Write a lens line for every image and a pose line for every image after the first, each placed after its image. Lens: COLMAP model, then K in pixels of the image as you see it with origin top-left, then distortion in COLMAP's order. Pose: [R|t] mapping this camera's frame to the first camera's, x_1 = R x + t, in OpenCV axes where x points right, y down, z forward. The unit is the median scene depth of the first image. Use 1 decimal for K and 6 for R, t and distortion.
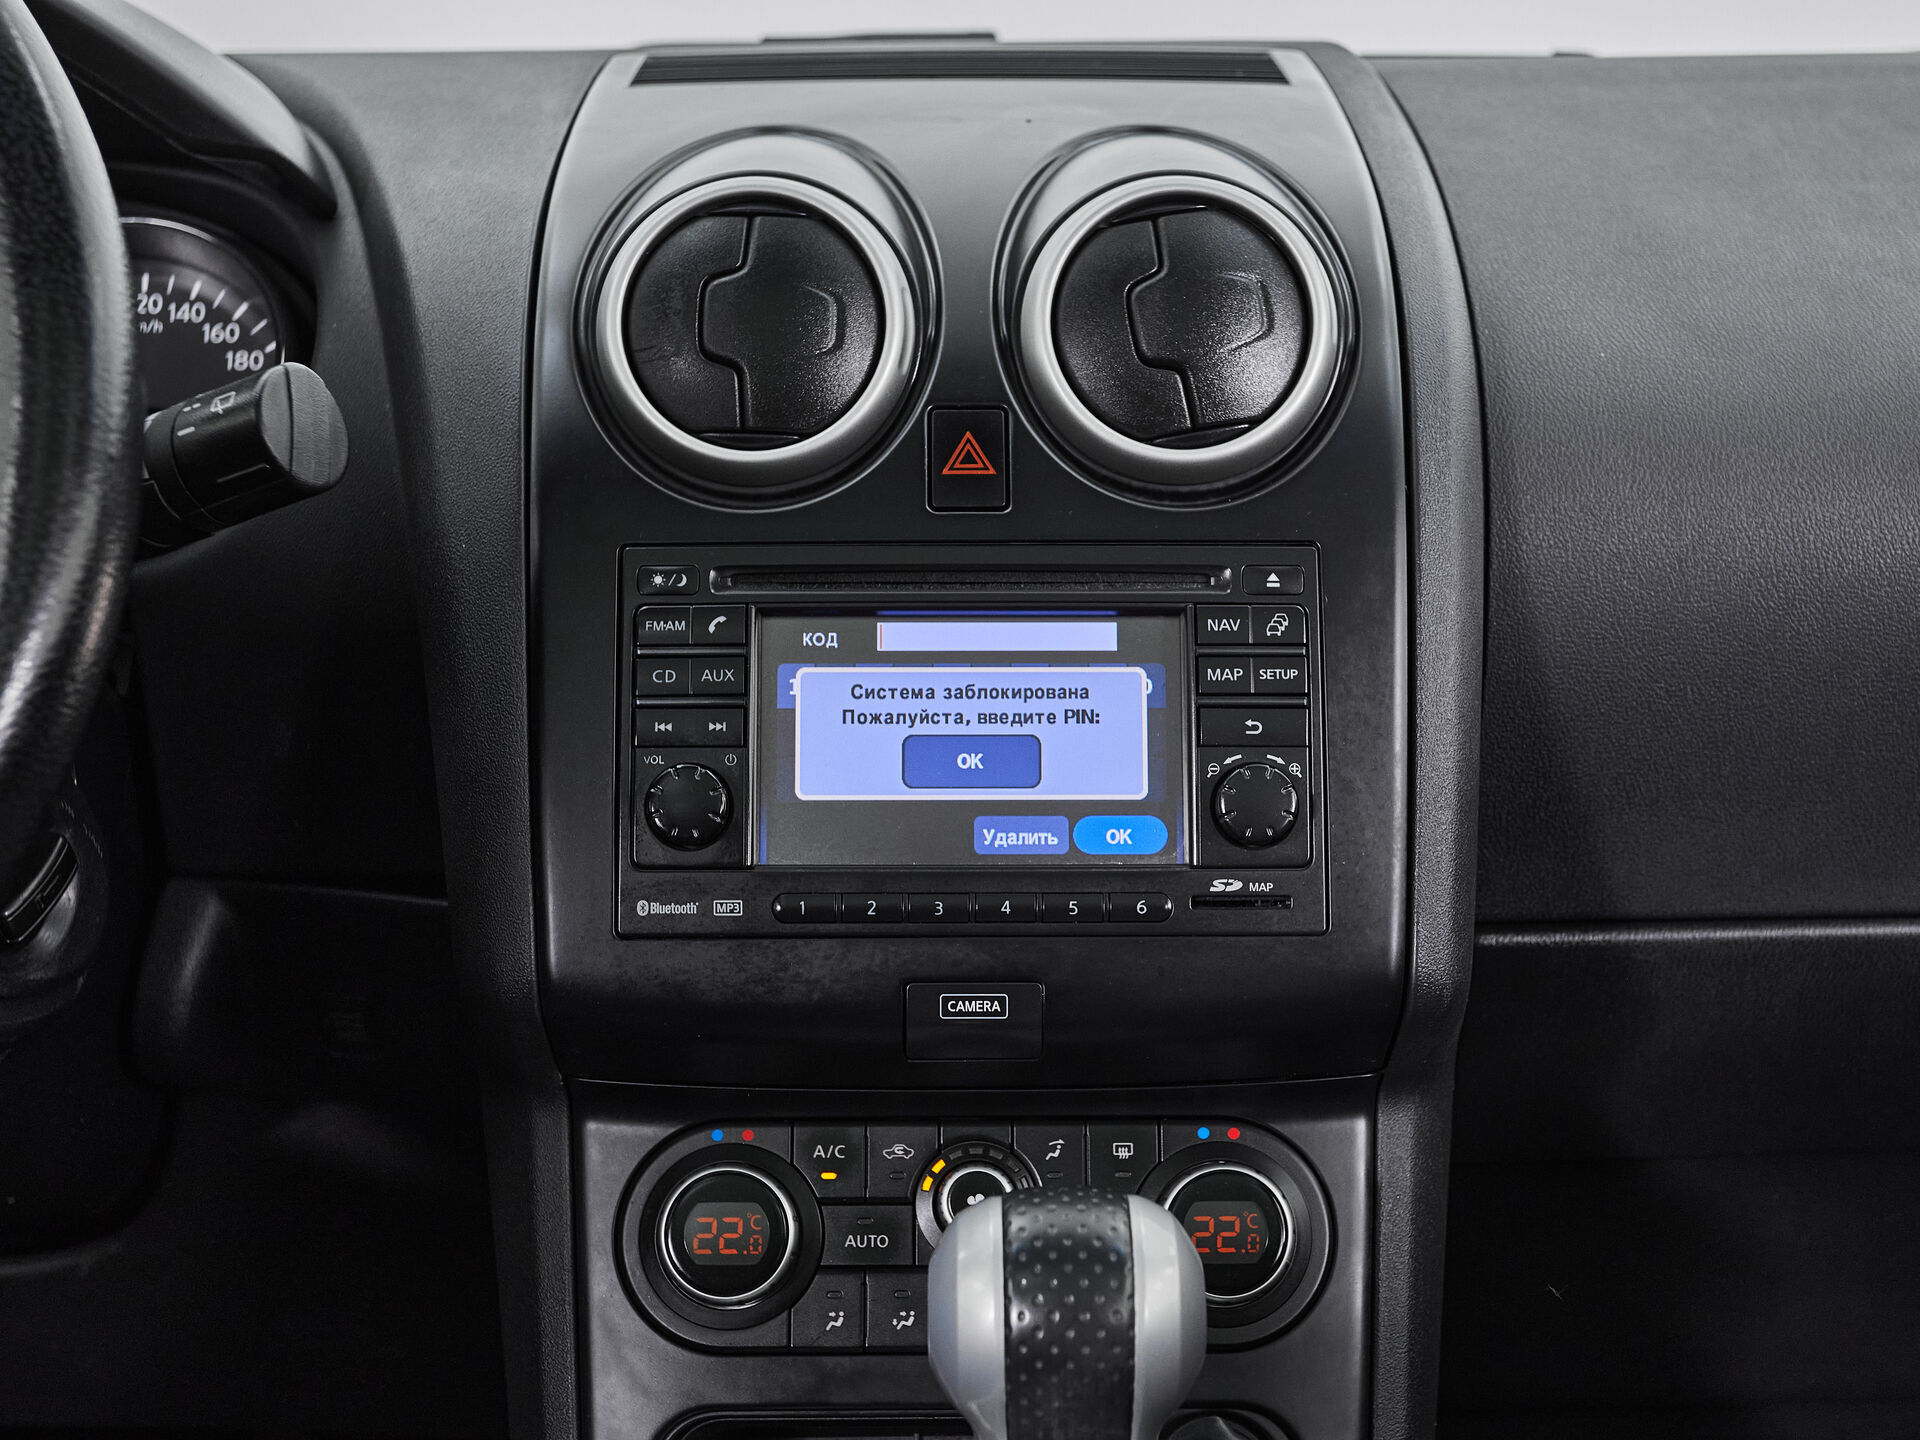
lens RADIAL K [[2403.4, 0, 957.0], [0, 2403.4, 788.9], [0, 0, 1]] dist [0.017487, 0.004622]
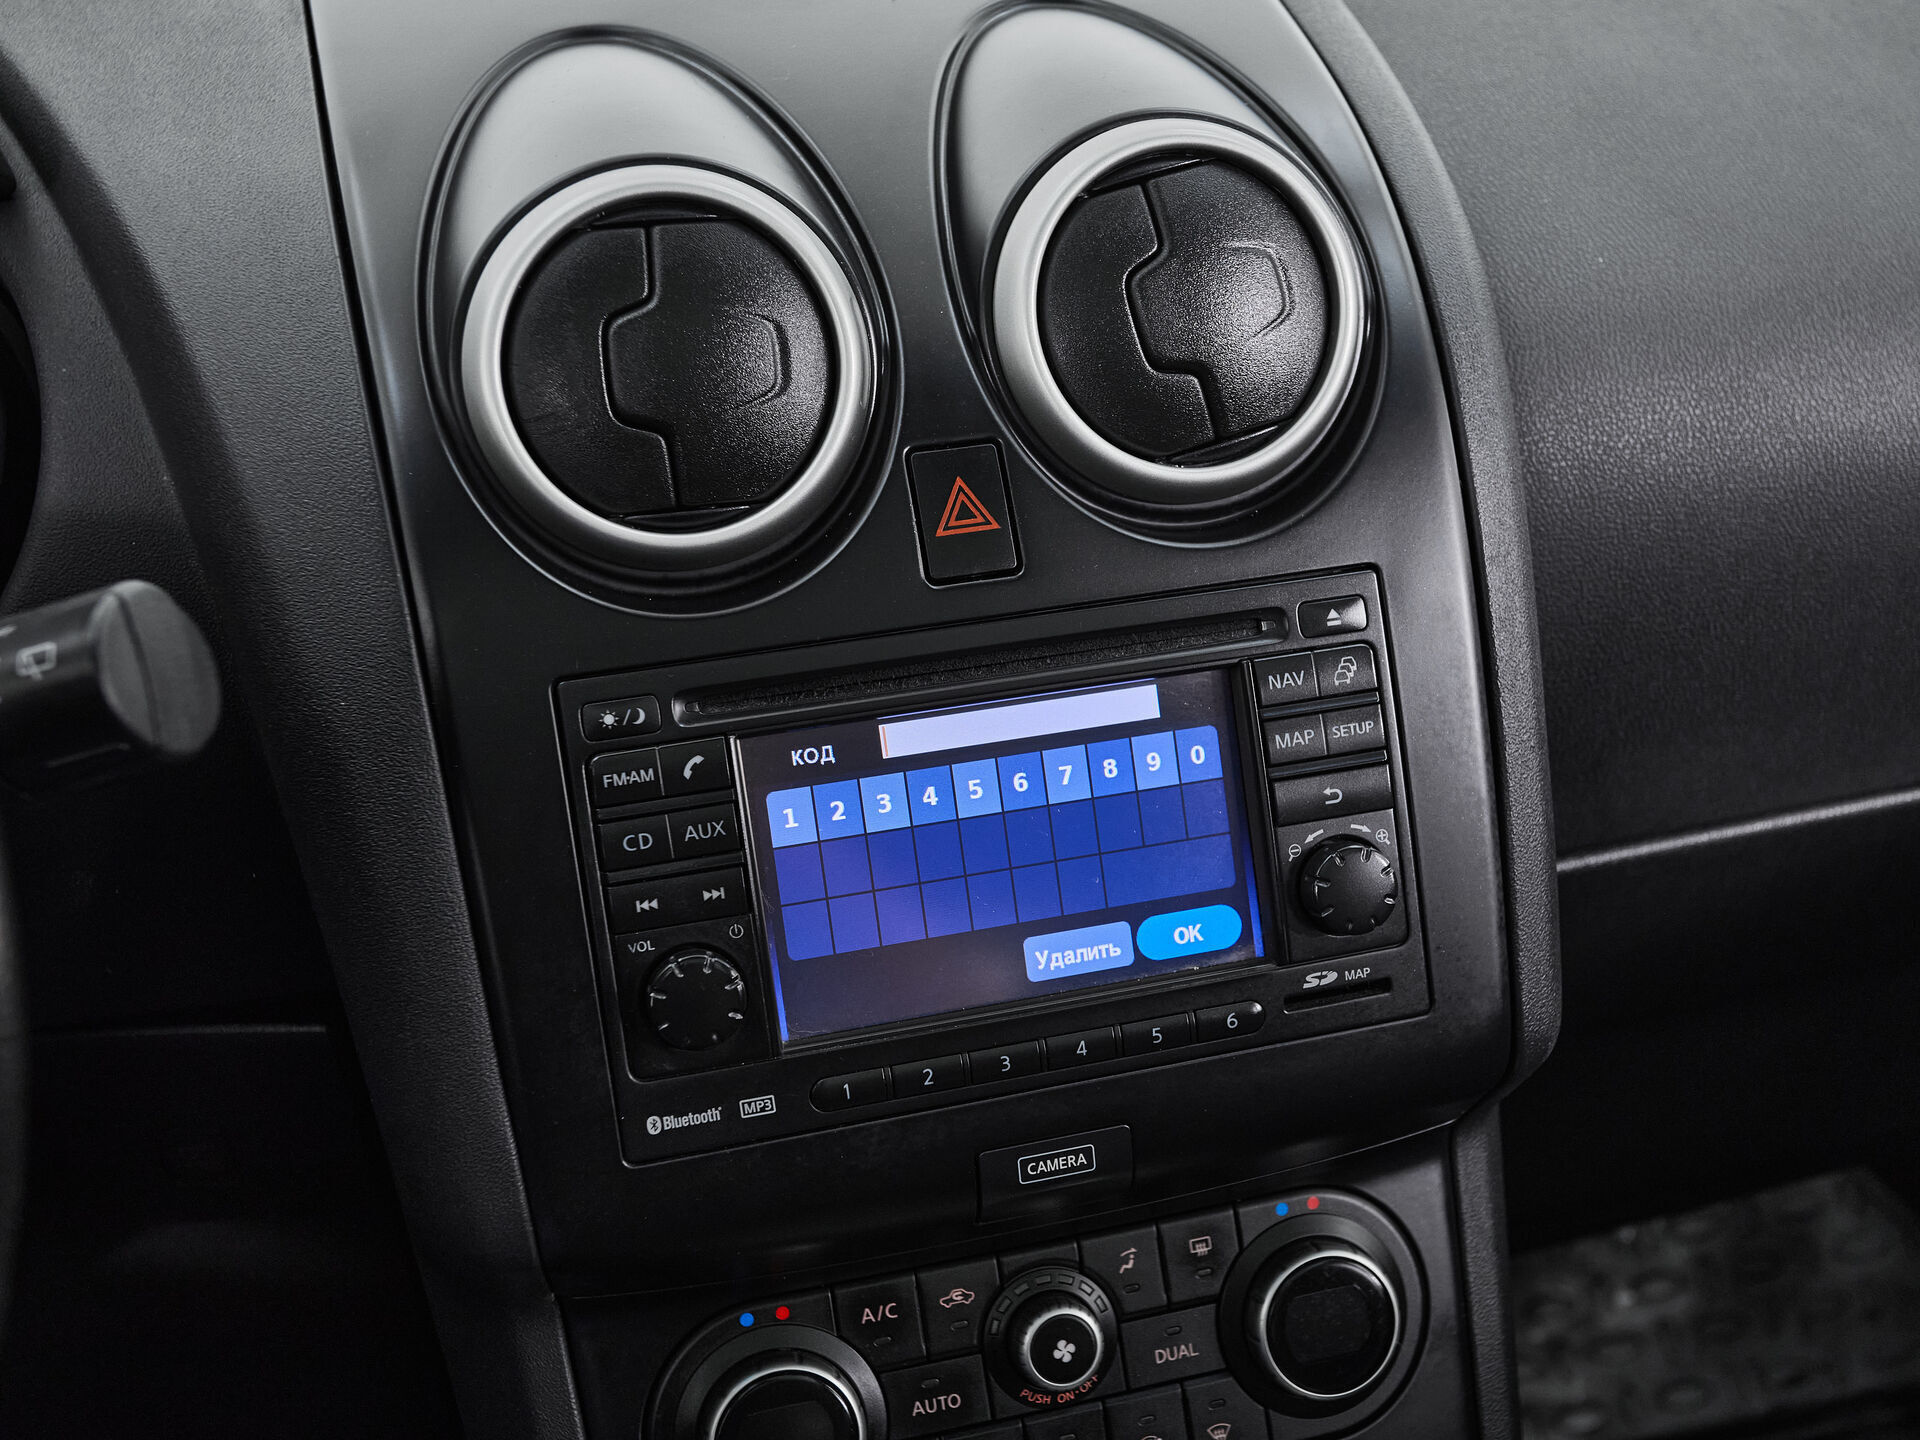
lens RADIAL K [[2222.6, 0, 1000.7], [0, 2222.6, 679.8], [0, 0, 1]] dist [0.009952, 0.015104]
pose [[0.965780, -0.141550, 0.217329, -0.156007], [0.099292, 0.975889, 0.194374, -0.228218], [-0.239602, -0.166144, 0.956549, 0.266250]]
